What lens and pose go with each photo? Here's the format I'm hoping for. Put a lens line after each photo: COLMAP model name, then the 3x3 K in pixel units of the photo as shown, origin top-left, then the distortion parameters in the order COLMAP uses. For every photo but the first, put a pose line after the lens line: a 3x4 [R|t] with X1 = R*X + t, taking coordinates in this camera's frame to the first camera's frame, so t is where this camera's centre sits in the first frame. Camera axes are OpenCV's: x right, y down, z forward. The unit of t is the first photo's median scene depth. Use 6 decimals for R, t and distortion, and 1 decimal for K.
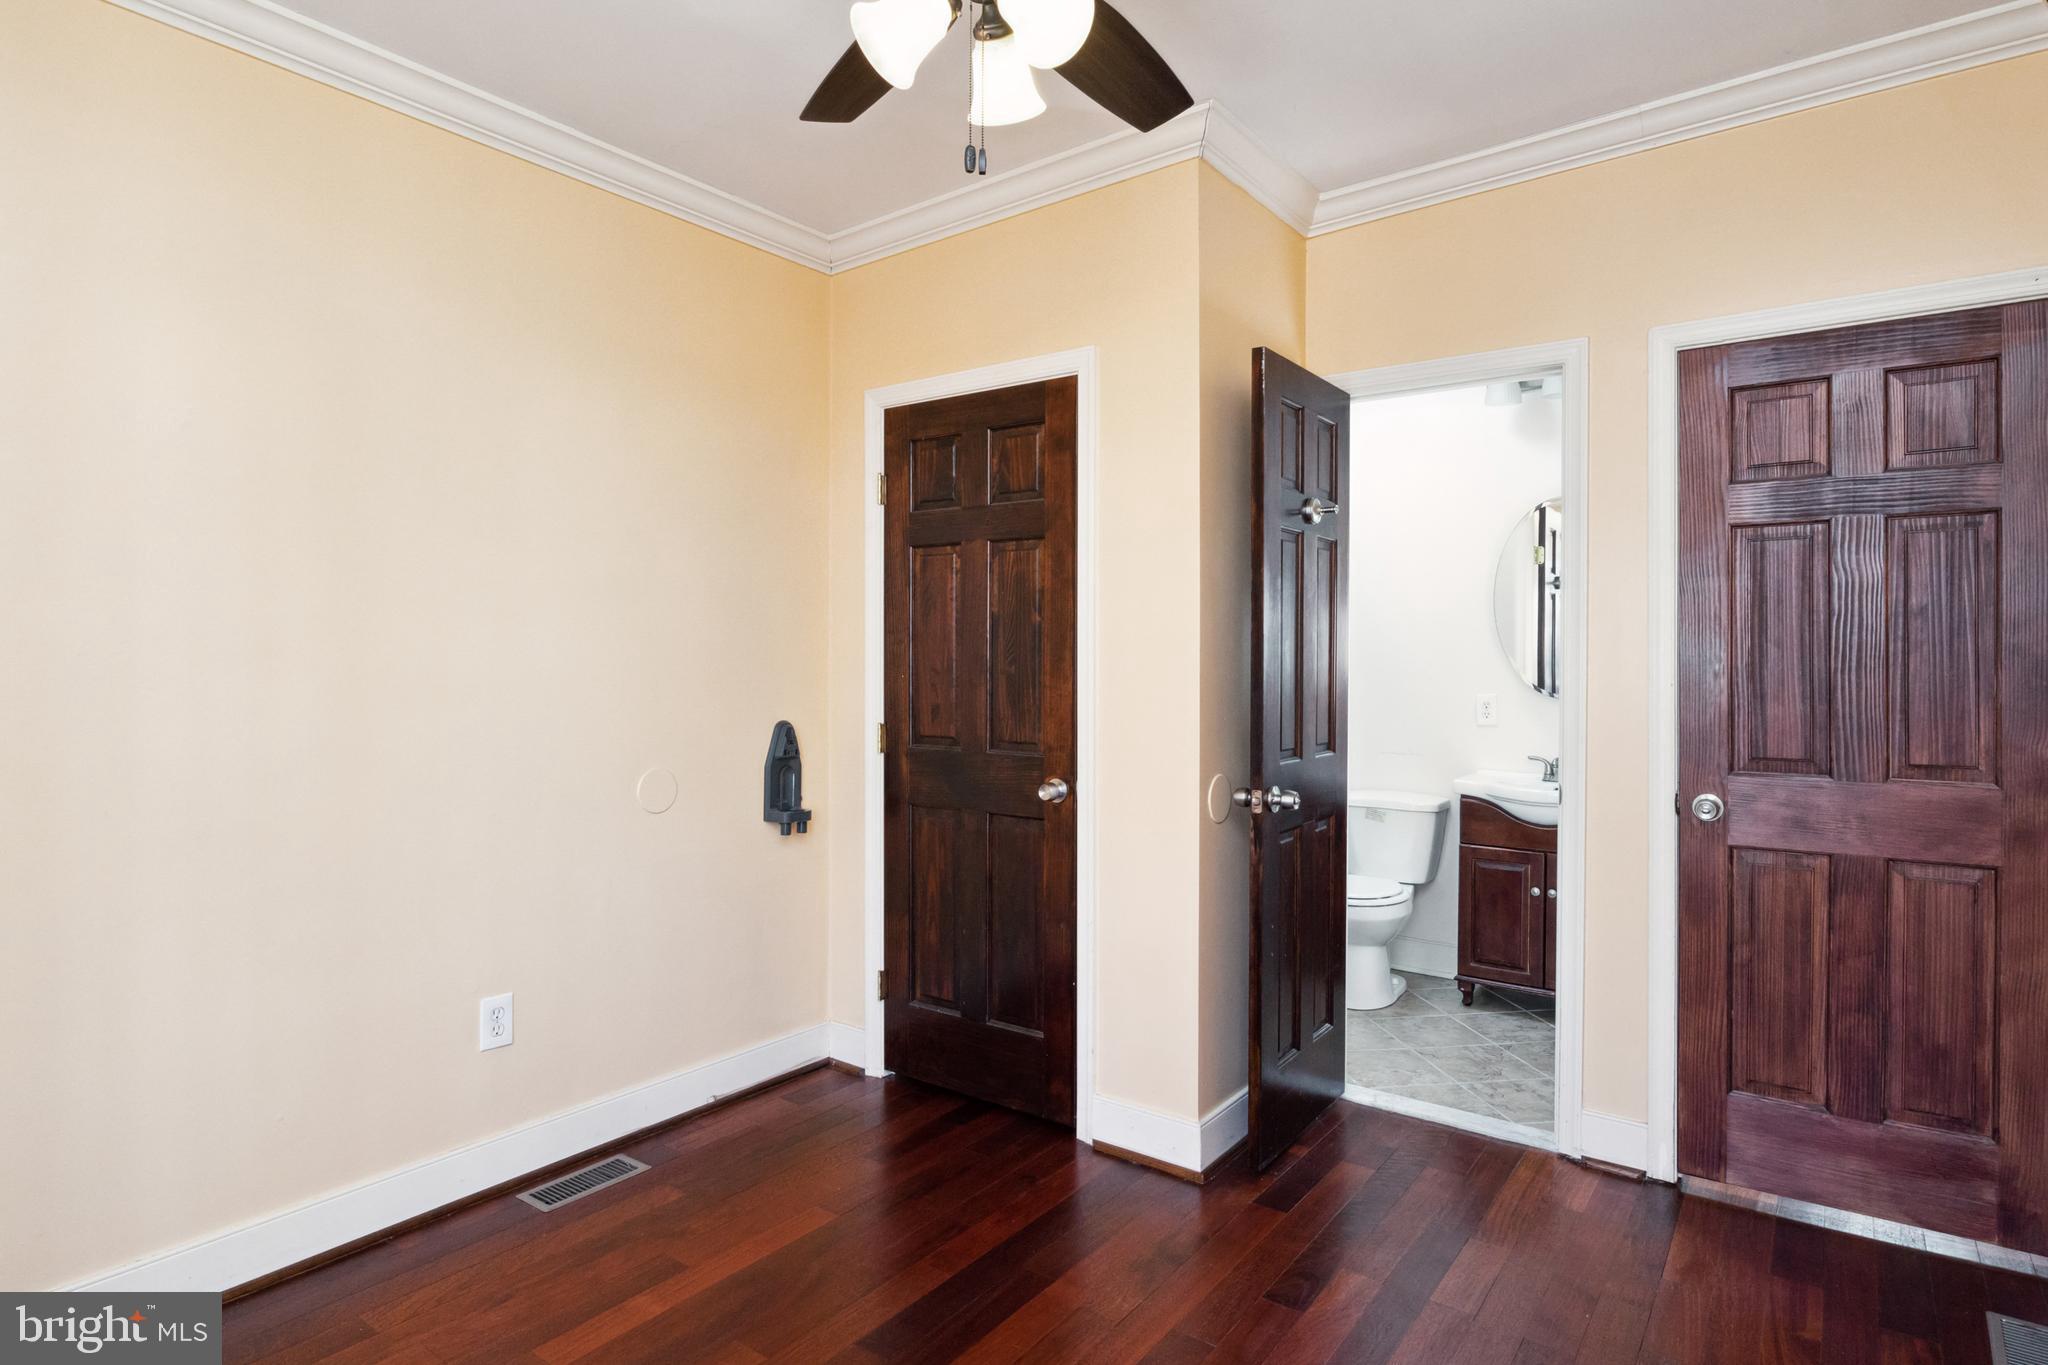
lens RADIAL K [[1096.3, 0, 1024.0], [0, 1096.3, 682.5], [0, 0, 1]] dist [0.001507, 0.000562]
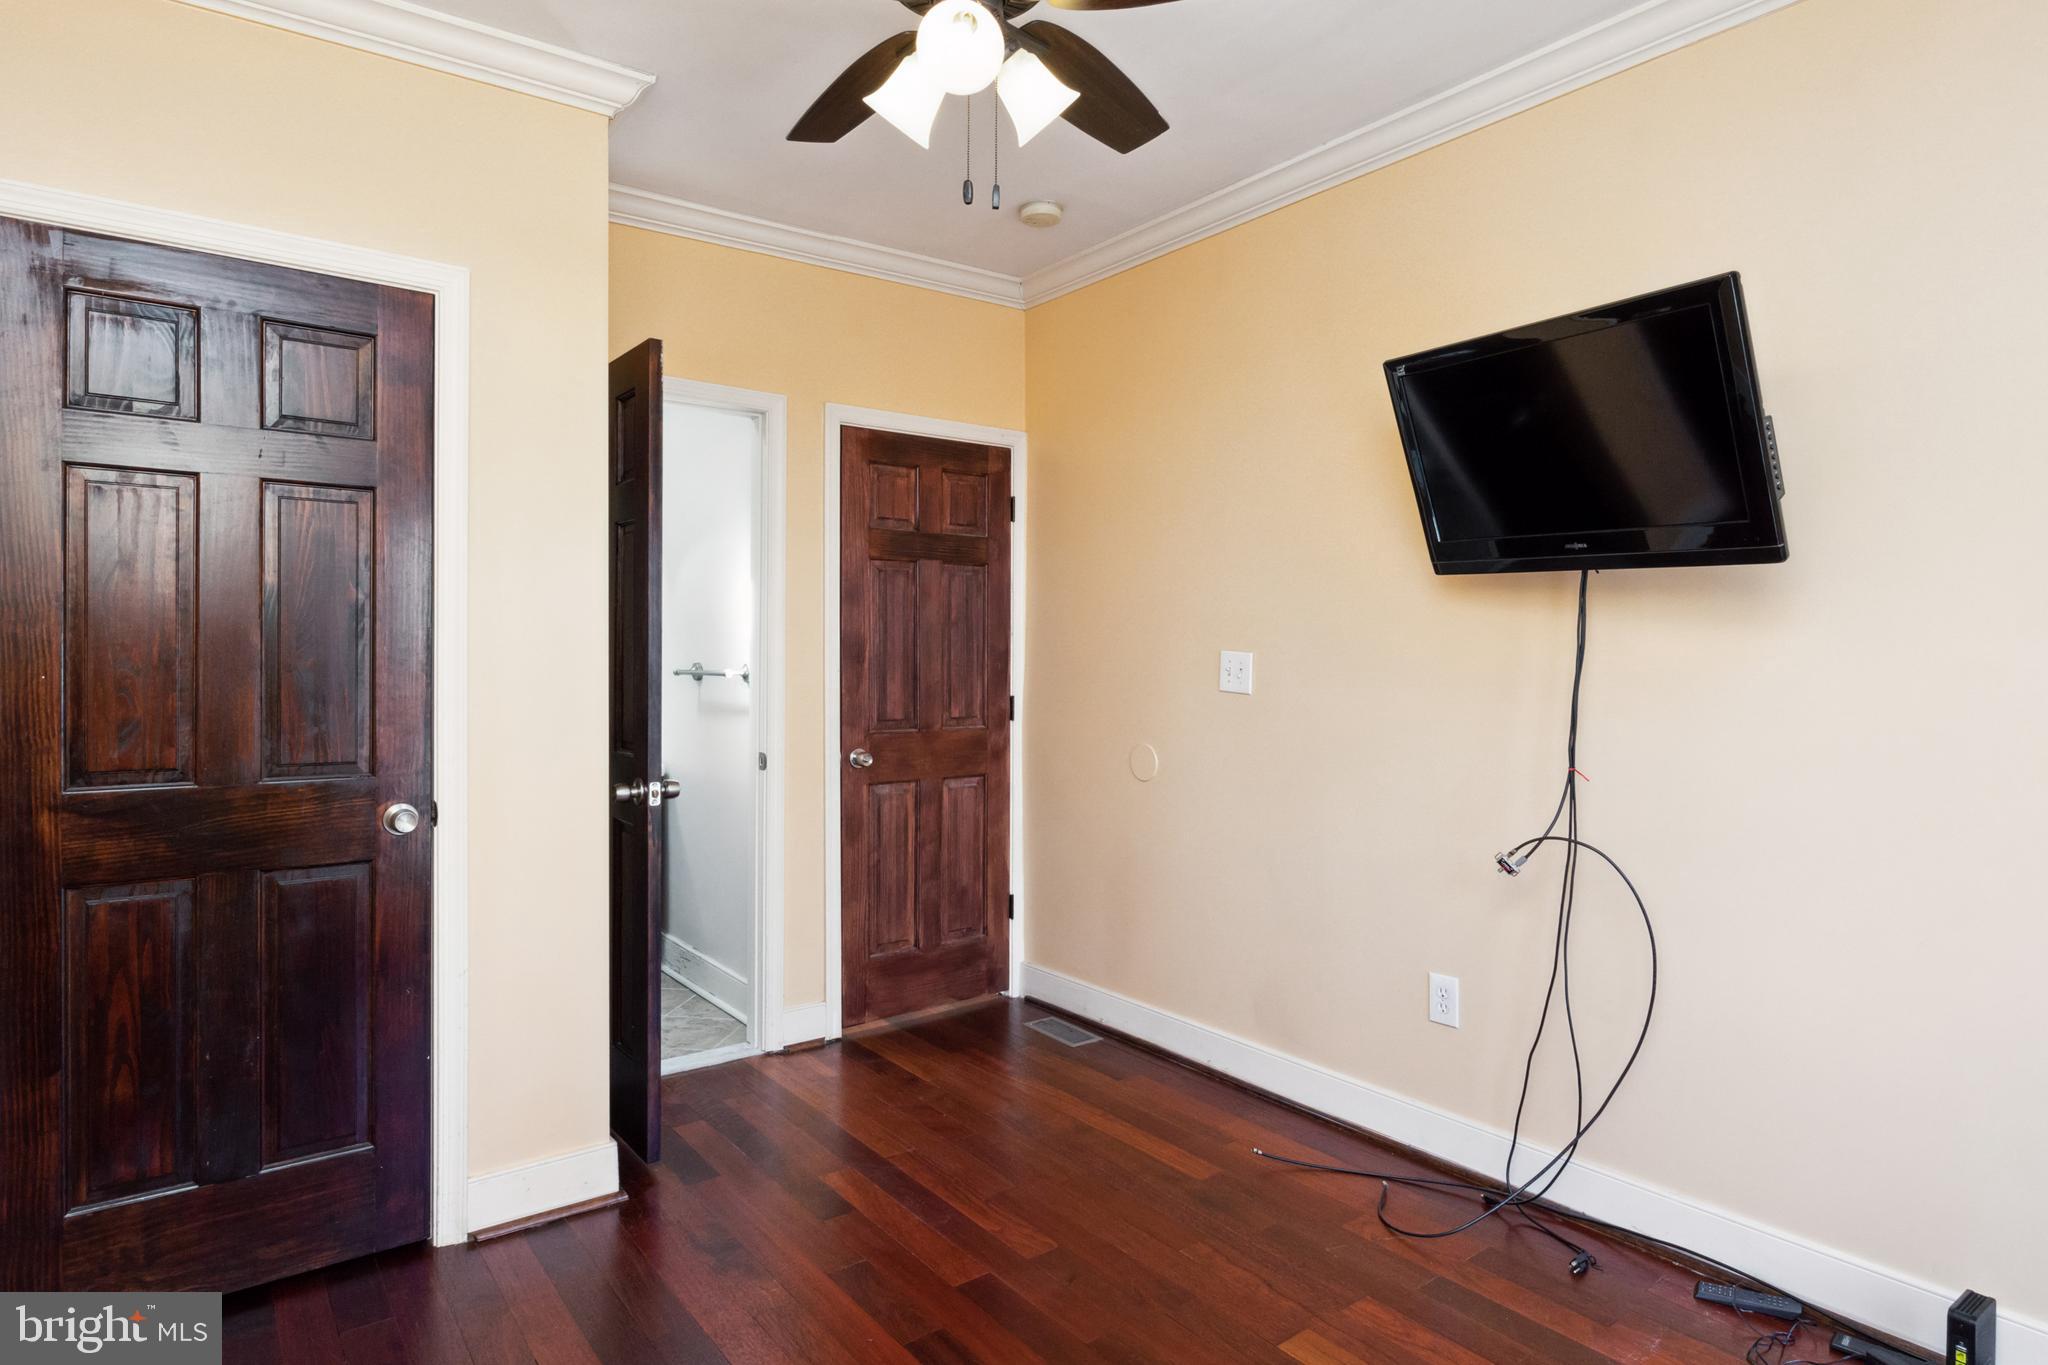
lens RADIAL K [[1096.5, 0, 1021.9], [0, 1096.5, 643.5], [0, 0, 1]] dist [-0.007178, 0.000233]
pose [[0.294314, 0.005511, 0.955693, -0.628398], [0.004925, 0.999961, -0.007283, -0.020536], [-0.955696, 0.006851, 0.294275, 0.374411]]
